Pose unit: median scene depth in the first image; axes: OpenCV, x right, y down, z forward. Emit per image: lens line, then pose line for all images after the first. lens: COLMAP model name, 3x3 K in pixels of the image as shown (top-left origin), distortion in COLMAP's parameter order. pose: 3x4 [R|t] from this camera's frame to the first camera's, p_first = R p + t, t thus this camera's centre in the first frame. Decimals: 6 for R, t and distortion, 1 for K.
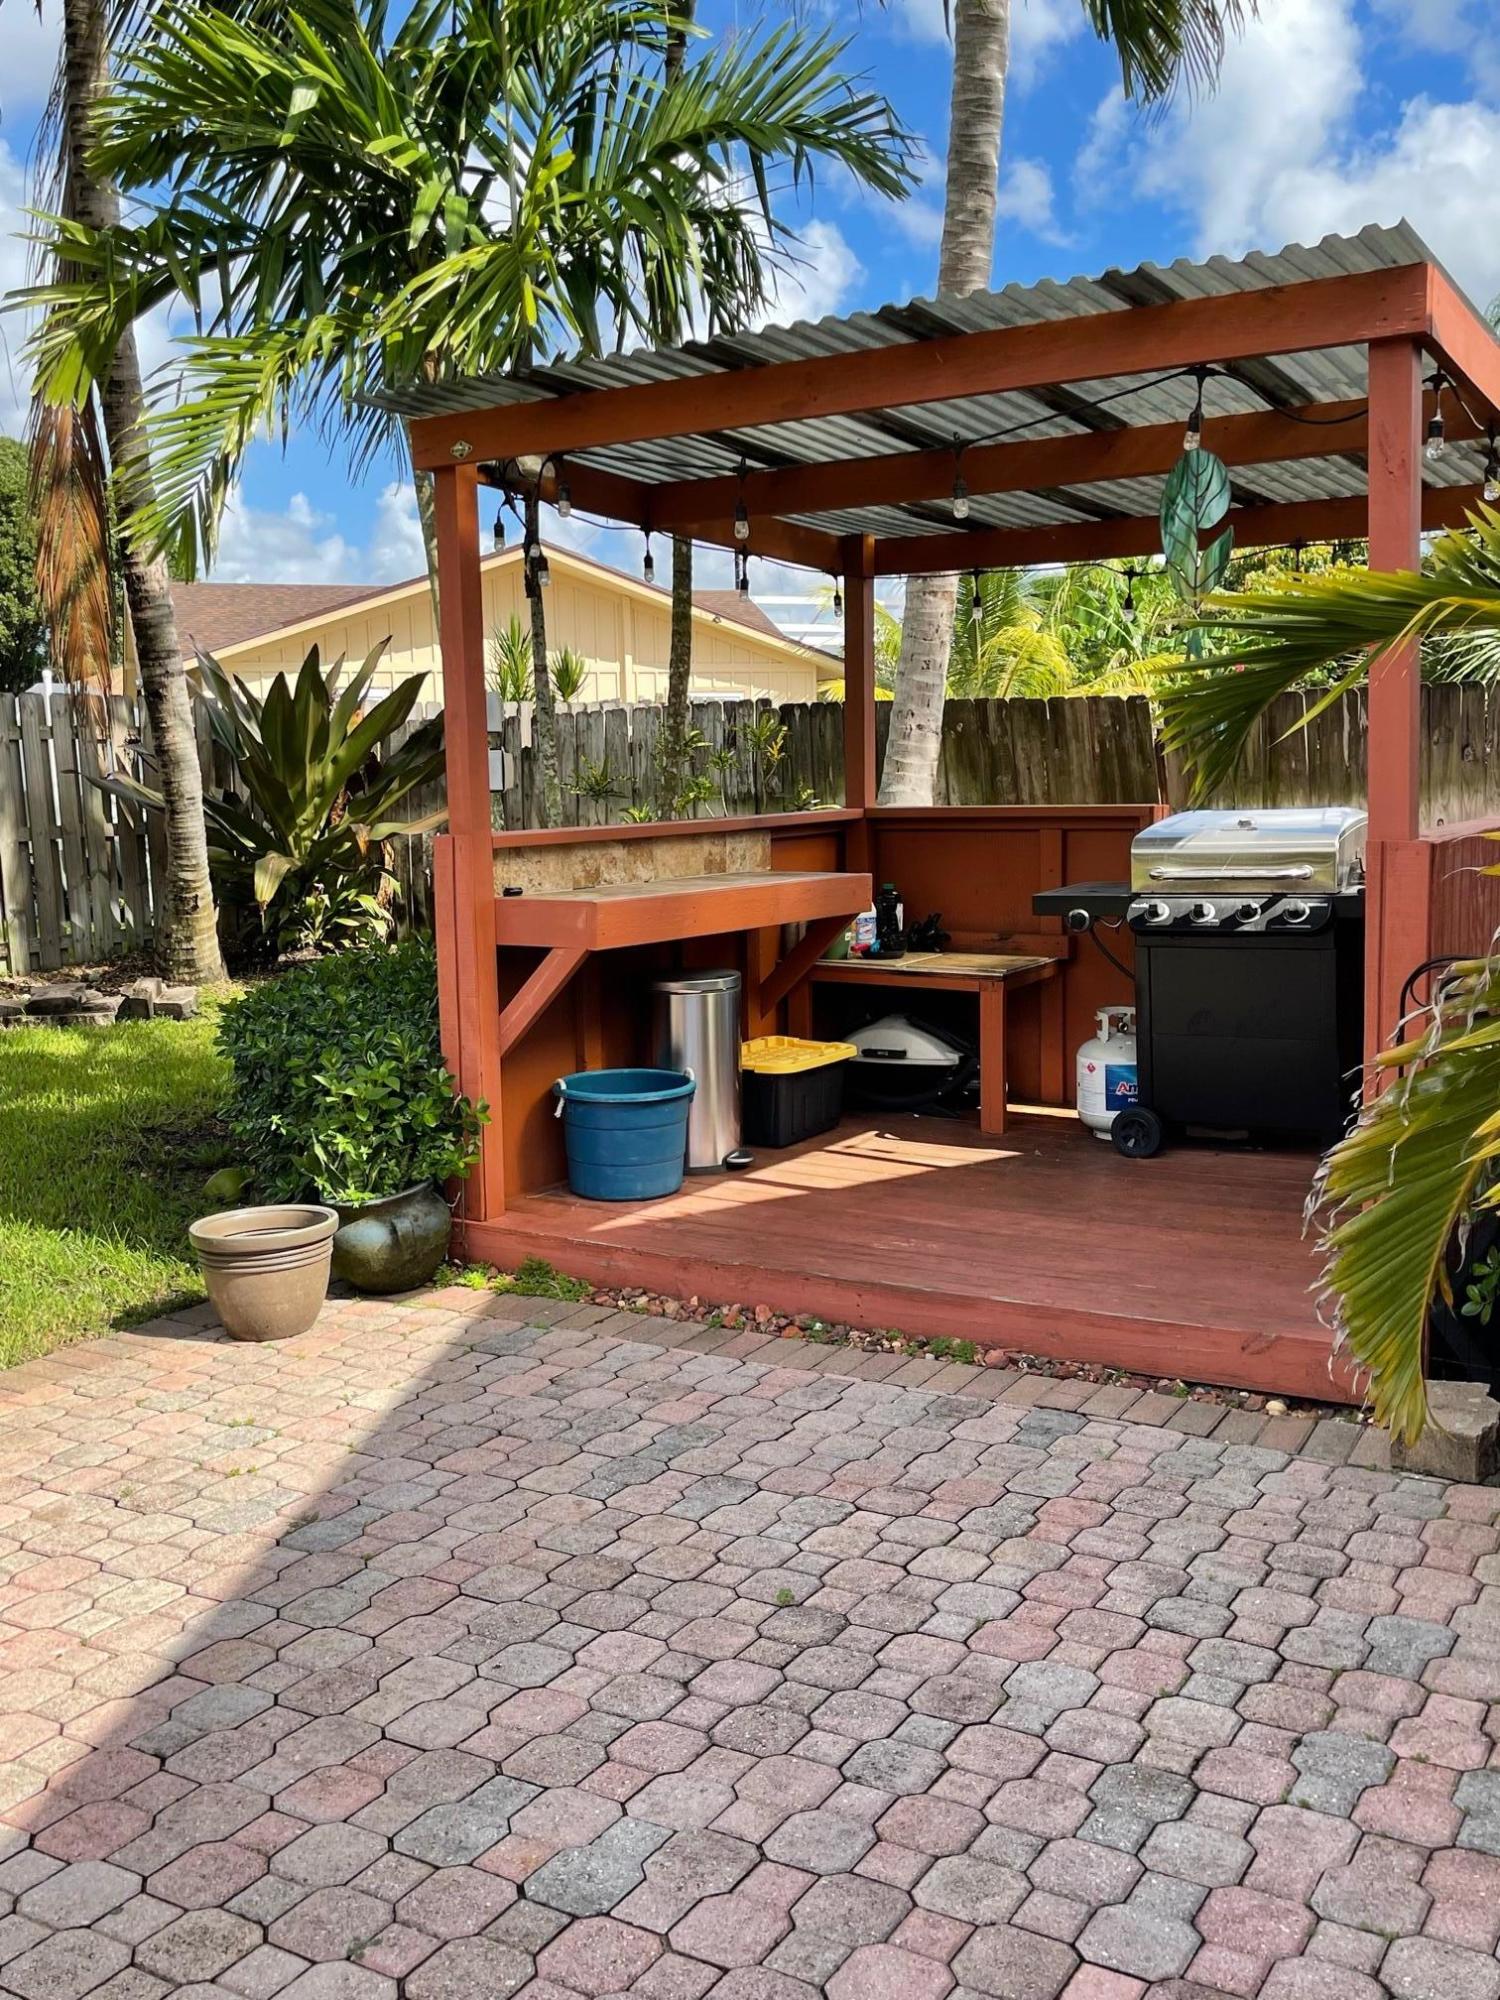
lens RADIAL K [[1879.5, 0, 750.0], [0, 1879.5, 1000.0], [0, 0, 1]] dist [0.123838, -0.248479]
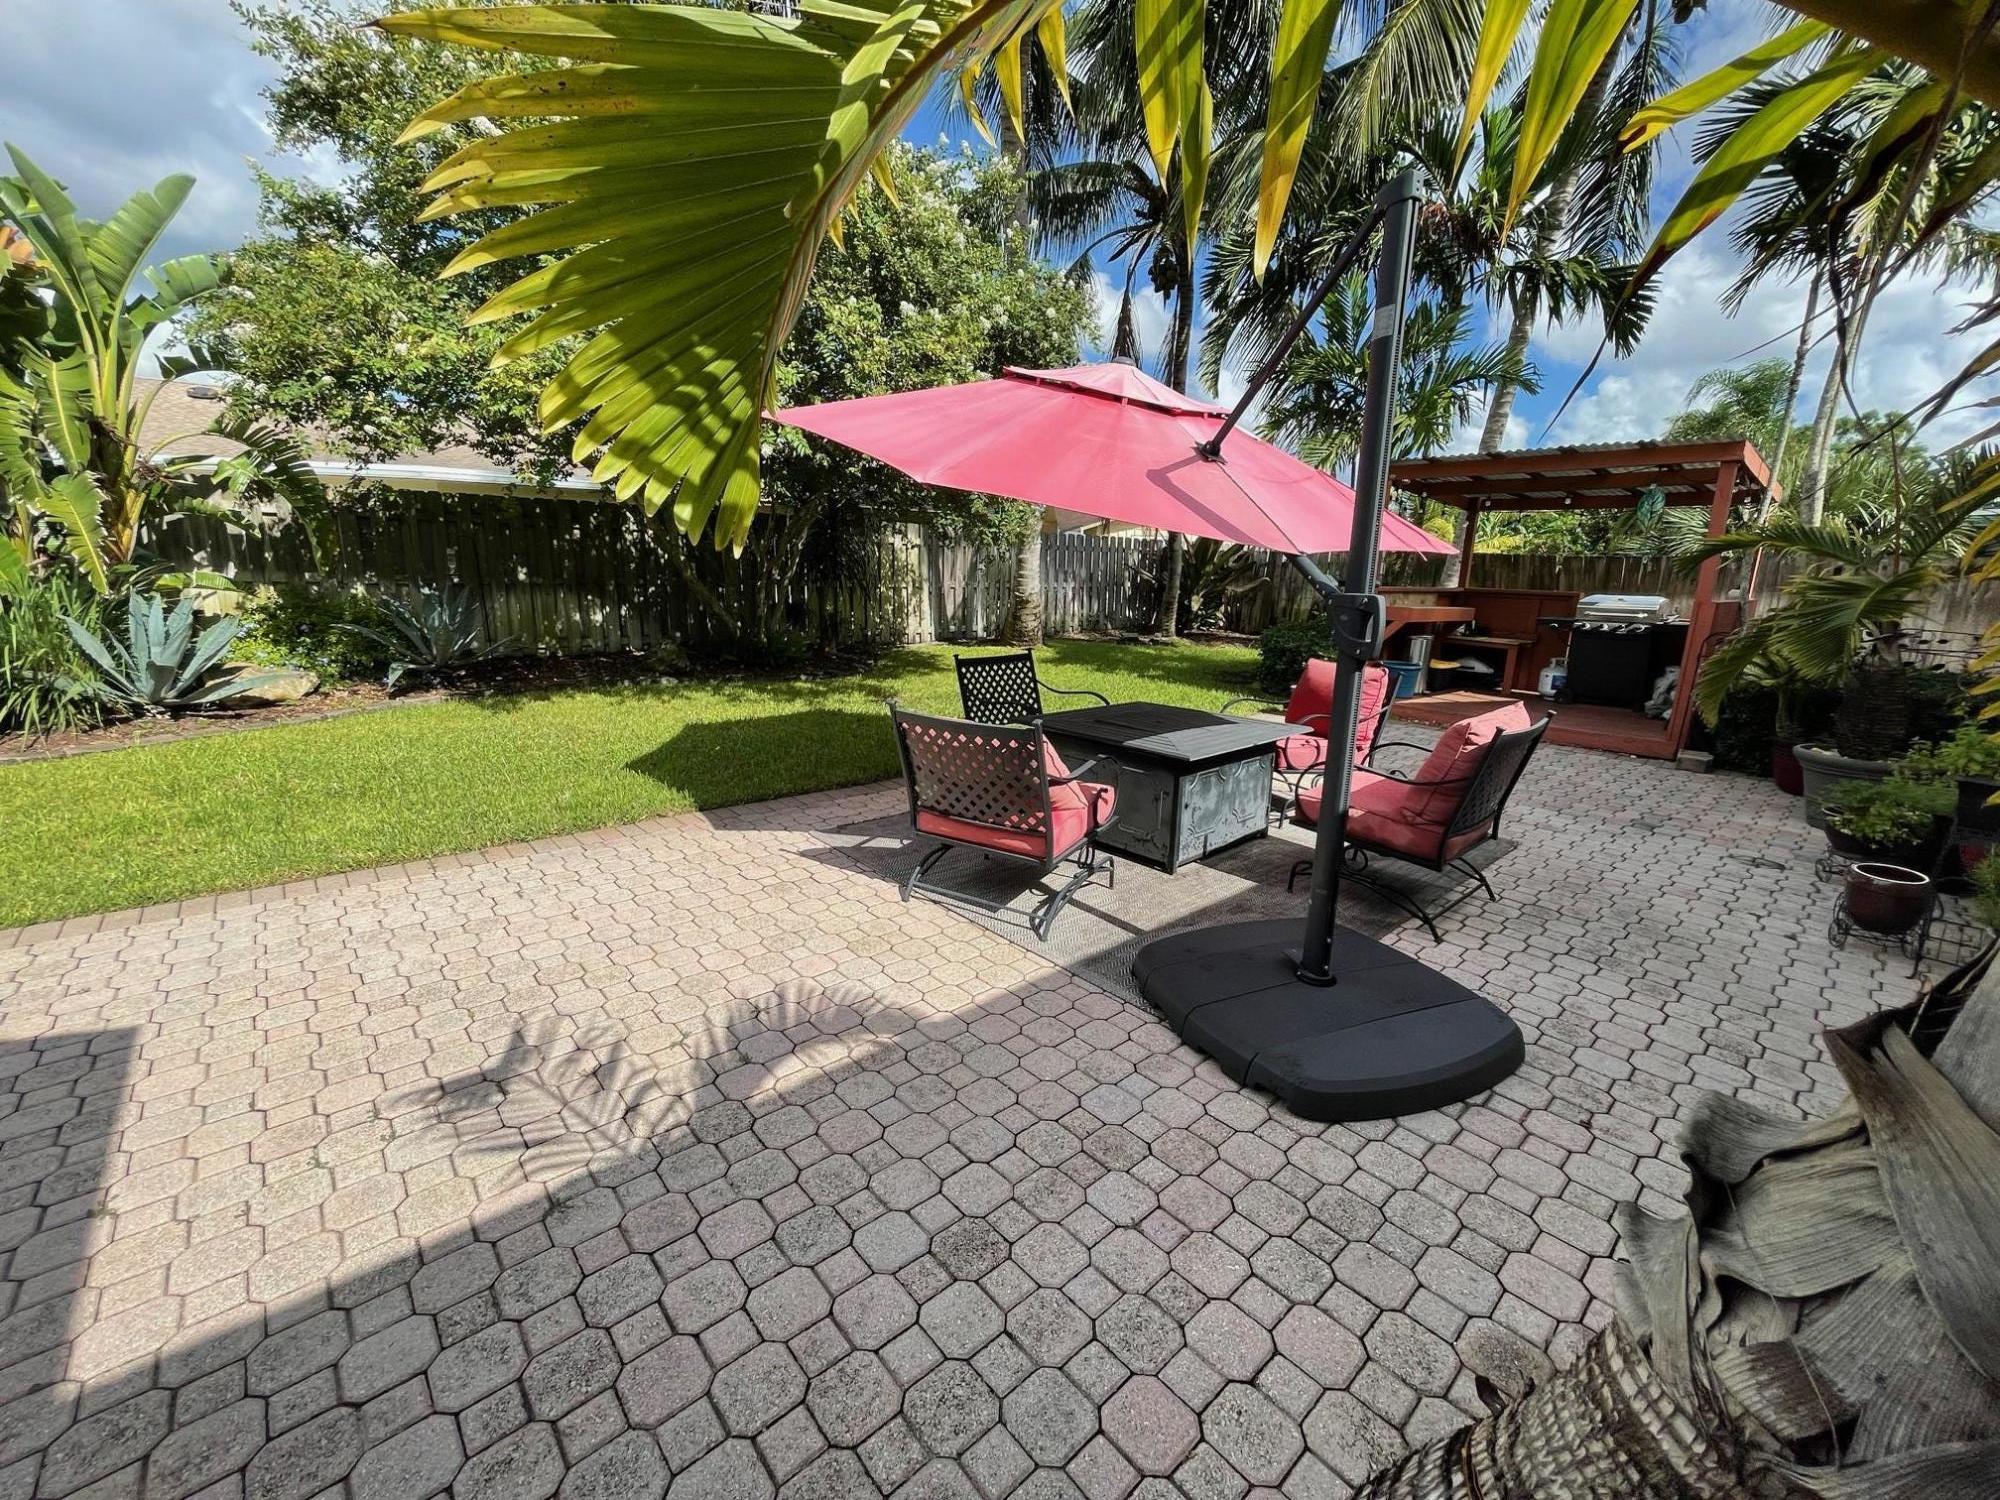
lens RADIAL K [[797.9, 0, 1000.0], [0, 797.9, 750.0], [0, 0, 1]] dist [0.001590, -0.001971]
pose [[0.953570, 0.116586, -0.277690, -0.321507], [-0.088246, 0.989725, 0.112500, 0.094163], [0.287953, -0.082772, 0.954061, -0.571834]]
